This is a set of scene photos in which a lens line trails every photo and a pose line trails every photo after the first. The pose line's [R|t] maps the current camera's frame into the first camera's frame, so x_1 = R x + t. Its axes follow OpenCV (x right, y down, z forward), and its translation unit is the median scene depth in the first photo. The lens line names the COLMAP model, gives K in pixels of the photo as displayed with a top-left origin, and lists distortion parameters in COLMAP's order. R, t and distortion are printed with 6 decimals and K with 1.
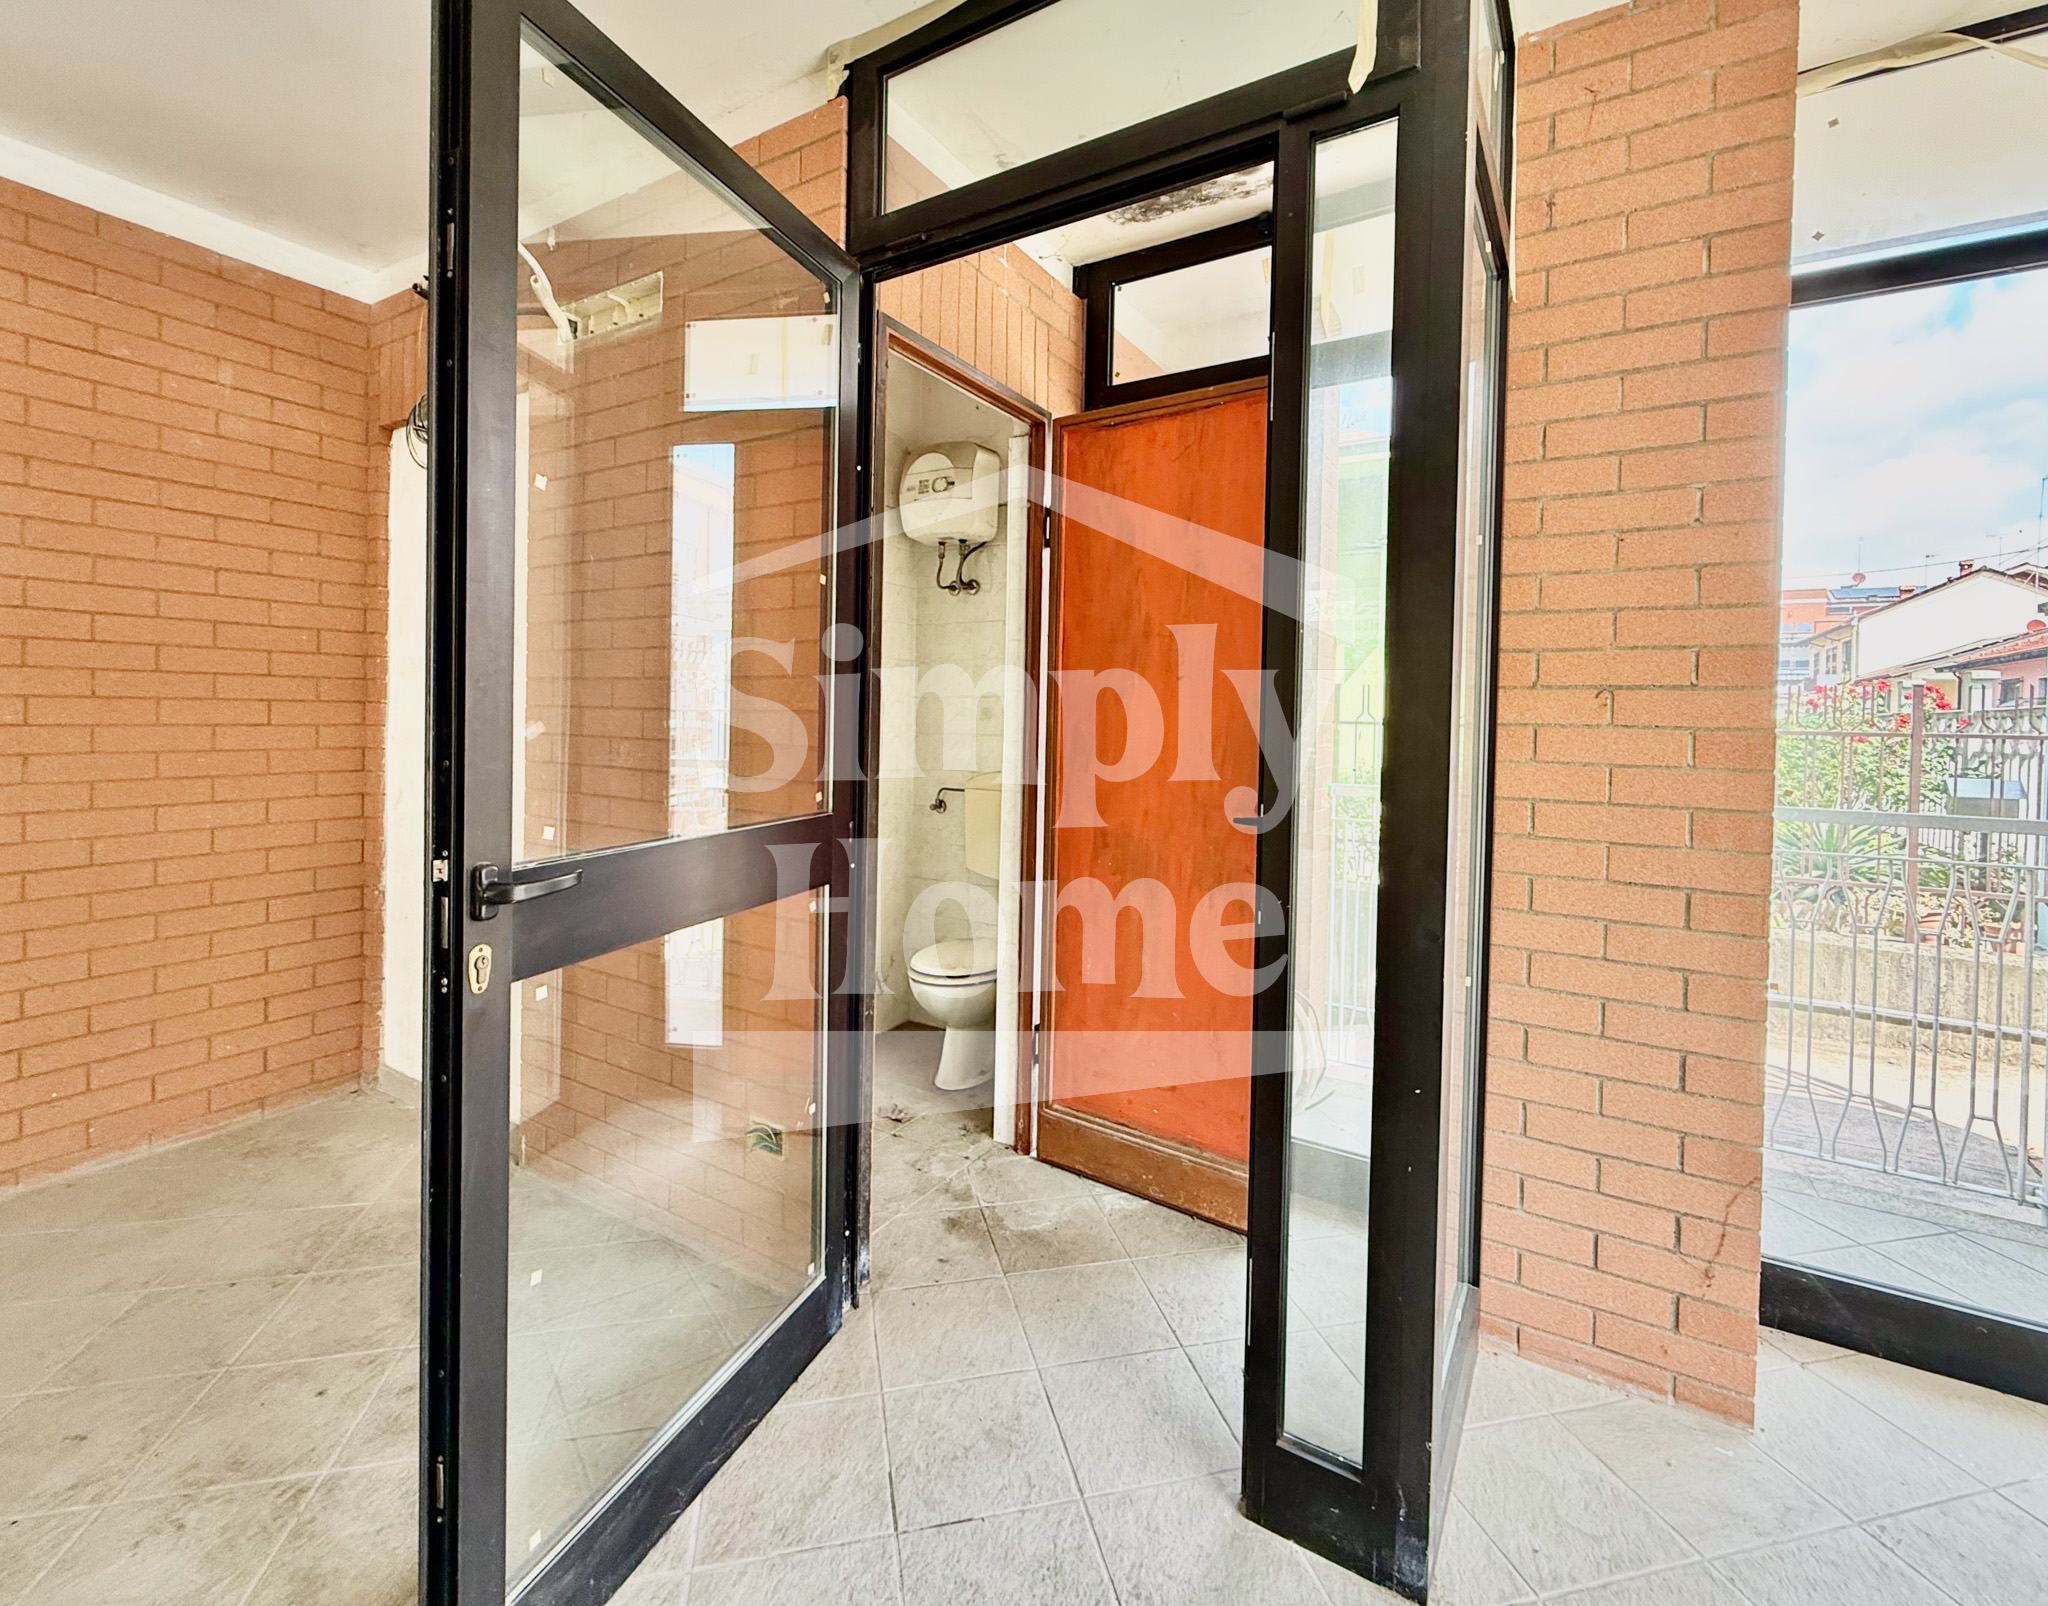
lens RADIAL K [[899.2, 0, 1034.0], [0, 899.2, 729.2], [0, 0, 1]] dist [-0.001218, -0.000169]
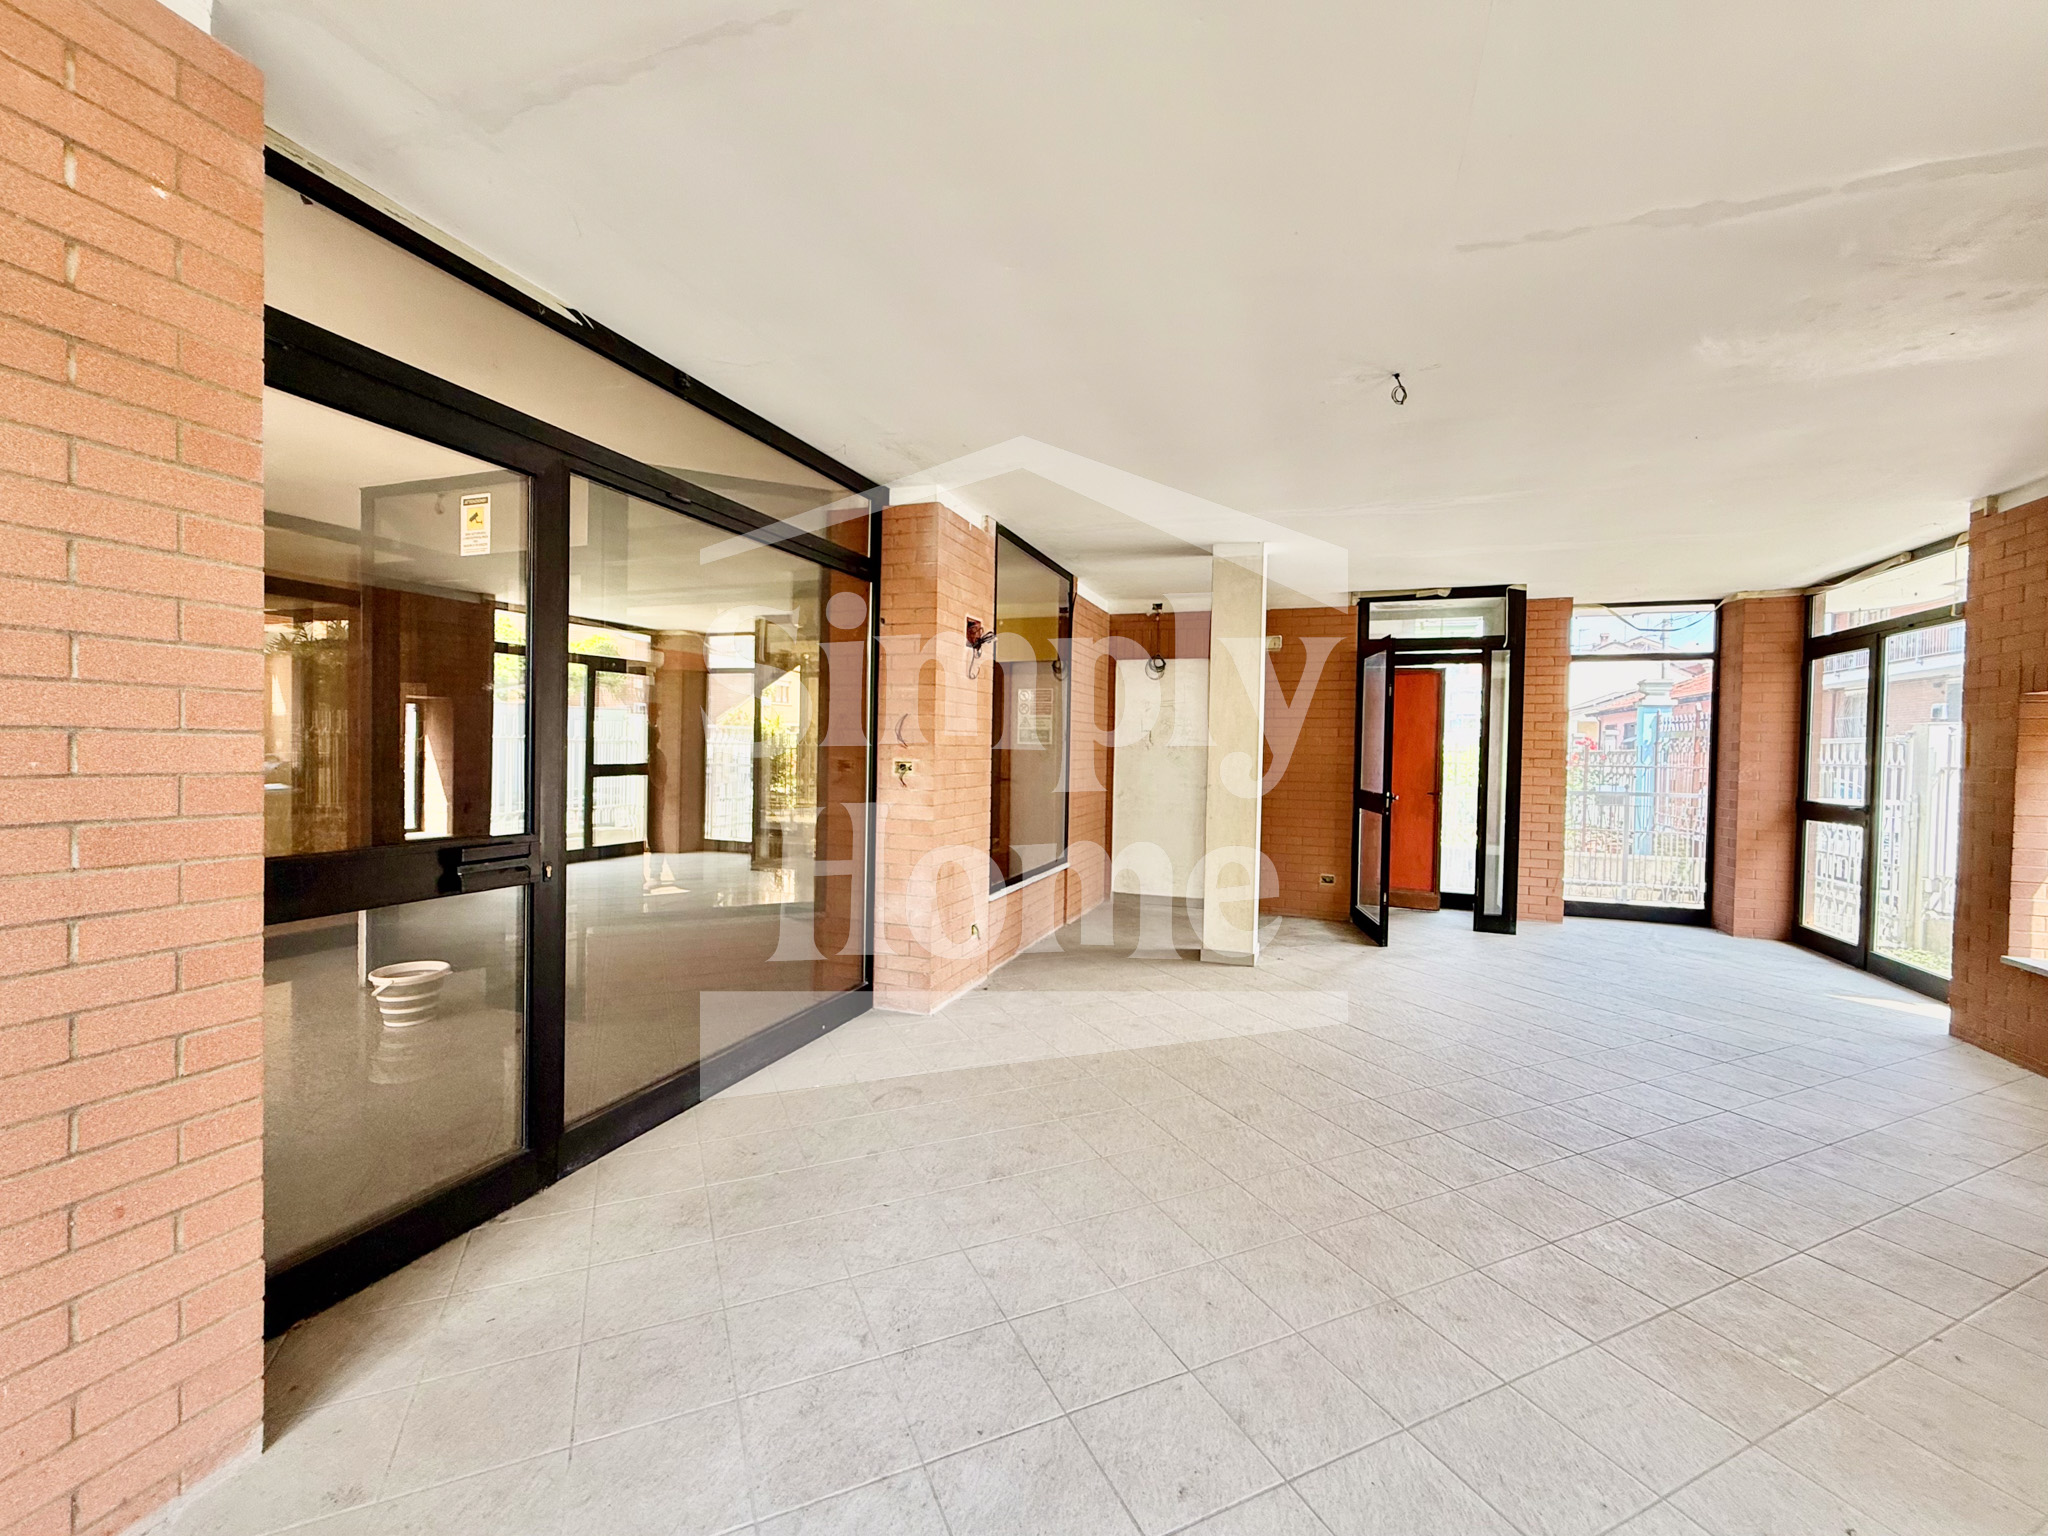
lens RADIAL K [[844.9, 0, 1018.6], [0, 844.9, 766.0], [0, 0, 1]] dist [0.000104, 0.000013]
pose [[0.980424, -0.006564, 0.196789, -2.363654], [0.004854, 0.999946, 0.009167, -0.053626], [-0.196839, -0.008032, 0.980403, -2.280728]]
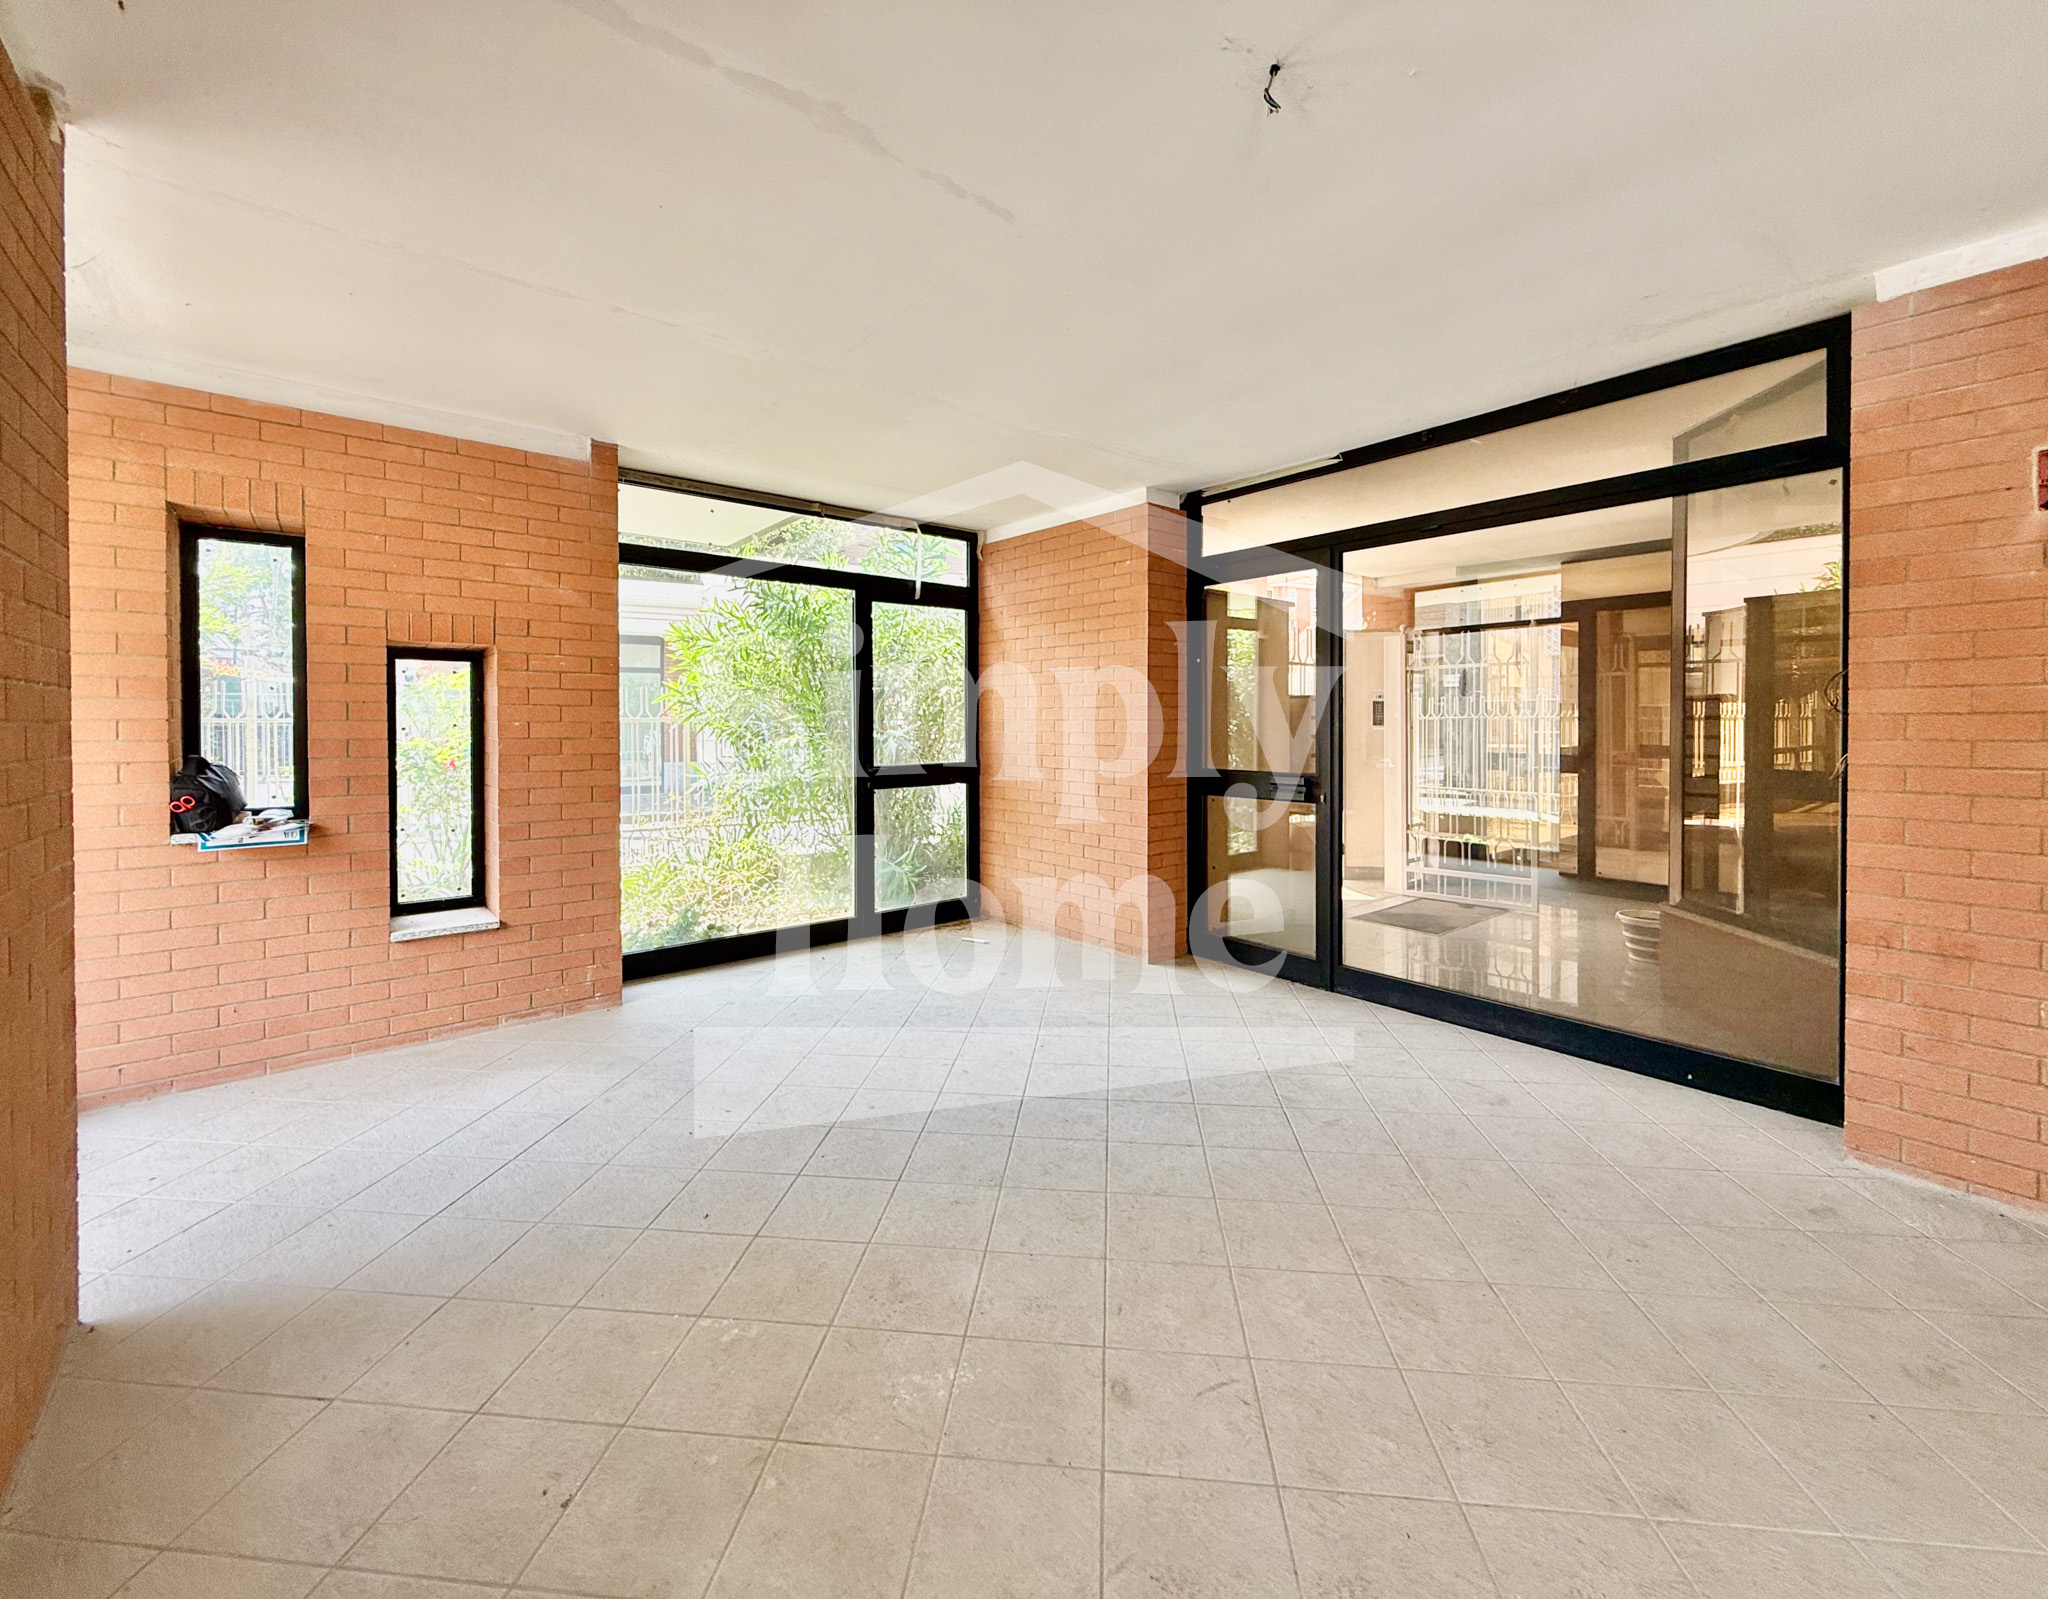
lens RADIAL K [[847.6, 0, 1018.0], [0, 847.6, 728.7], [0, 0, 1]] dist [0.000255, -0.000100]
pose [[-0.333307, -0.013563, -0.942721, -0.398330], [-0.019055, 0.999789, -0.007647, -0.030709], [0.942626, 0.015415, -0.333495, -0.814510]]
